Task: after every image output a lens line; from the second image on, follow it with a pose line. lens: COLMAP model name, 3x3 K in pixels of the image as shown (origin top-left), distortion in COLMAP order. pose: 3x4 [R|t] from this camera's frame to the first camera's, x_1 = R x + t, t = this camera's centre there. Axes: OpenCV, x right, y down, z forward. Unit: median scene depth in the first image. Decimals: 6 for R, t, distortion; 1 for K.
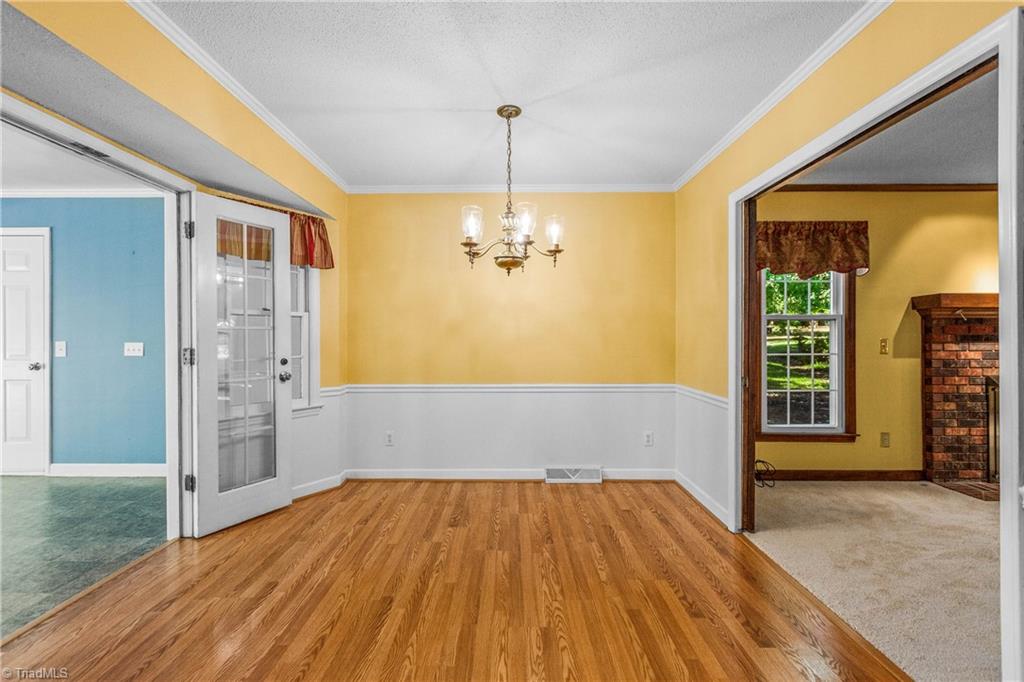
lens RADIAL K [[461.7, 0, 510.6], [0, 461.7, 332.9], [0, 0, 1]] dist [0.001272, -0.000239]
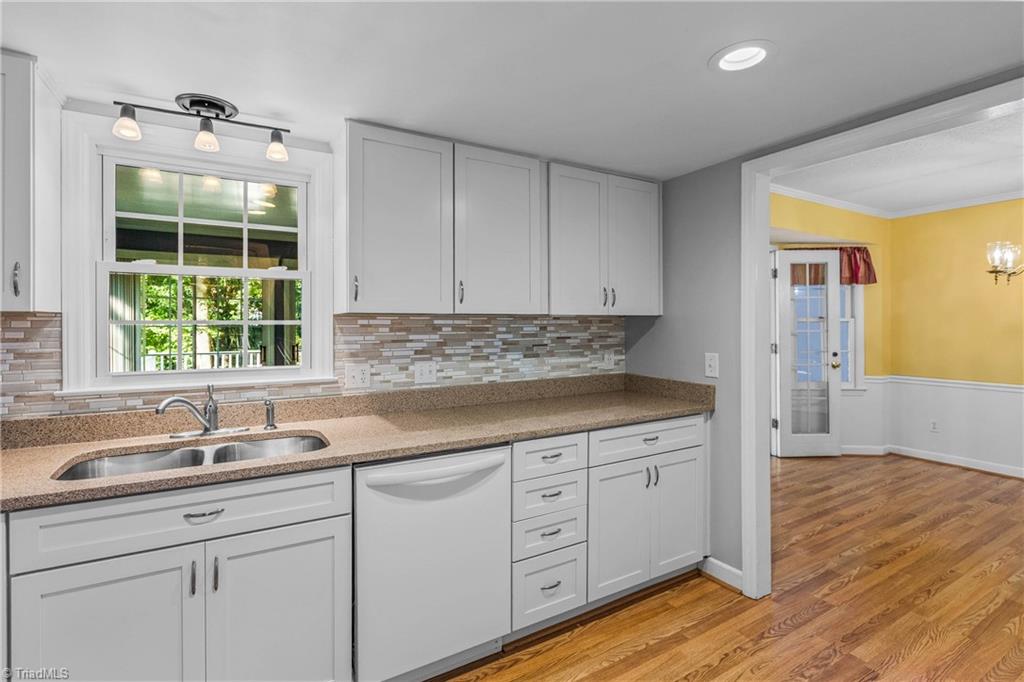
lens RADIAL K [[480.8, 0, 510.0], [0, 480.8, 329.0], [0, 0, 1]] dist [-0.003500, 0.000203]
pose [[0.509590, 0.006751, -0.860391, 0.282202], [0.010236, 0.999851, 0.013907, -0.048433], [0.860357, -0.015894, 0.509445, -0.637913]]
